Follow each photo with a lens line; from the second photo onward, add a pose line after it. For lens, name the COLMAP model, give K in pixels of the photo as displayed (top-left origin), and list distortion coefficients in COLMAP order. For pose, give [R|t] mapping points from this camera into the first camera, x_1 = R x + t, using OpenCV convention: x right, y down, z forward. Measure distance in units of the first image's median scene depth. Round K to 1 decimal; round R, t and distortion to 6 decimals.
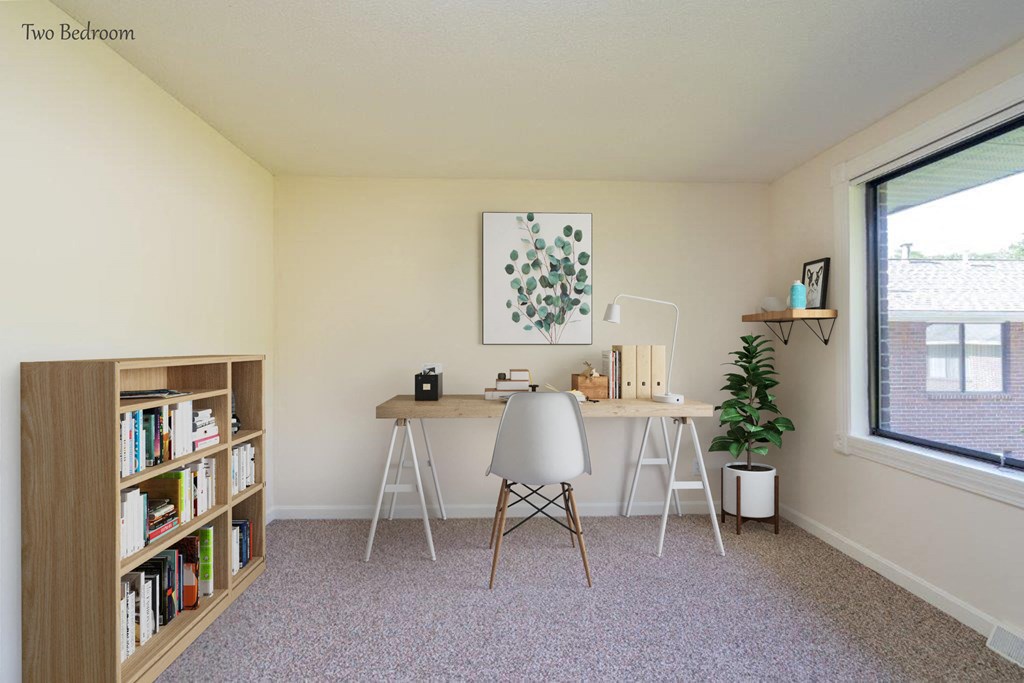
lens RADIAL K [[469.3, 0, 512.0], [0, 469.3, 341.5], [0, 0, 1]] dist [0.000492, 0.000036]
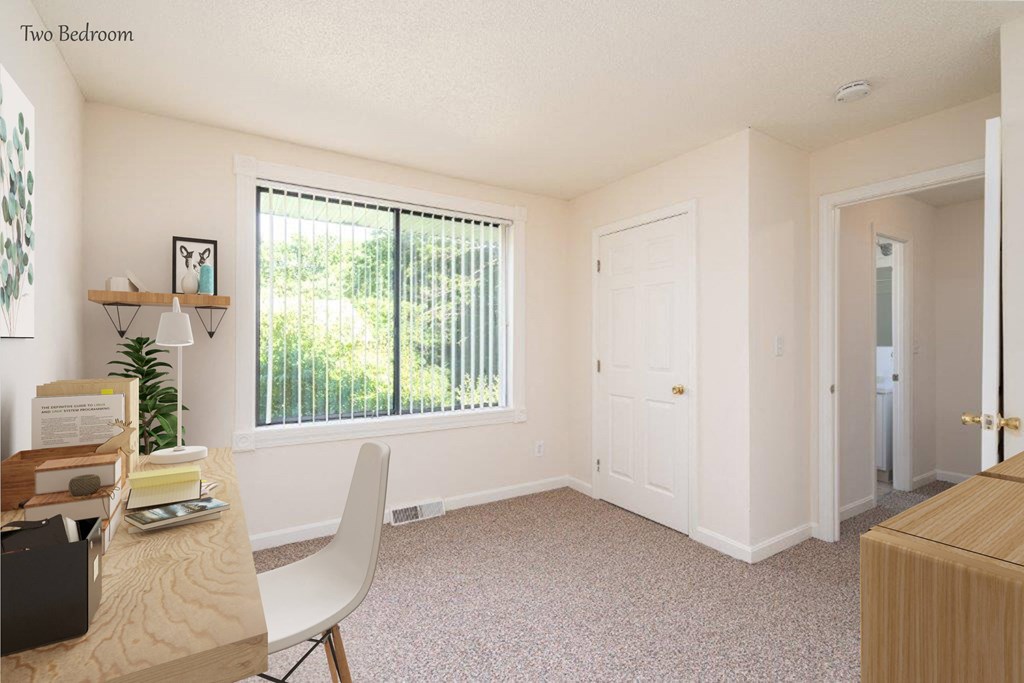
lens RADIAL K [[469.3, 0, 512.0], [0, 469.3, 341.5], [0, 0, 1]] dist [0.000492, 0.000036]
pose [[-0.506574, 0.000826, 0.862196, -0.365389], [-0.001824, 0.999996, -0.002029, 0.012814], [-0.862195, -0.002601, -0.506570, 0.933523]]
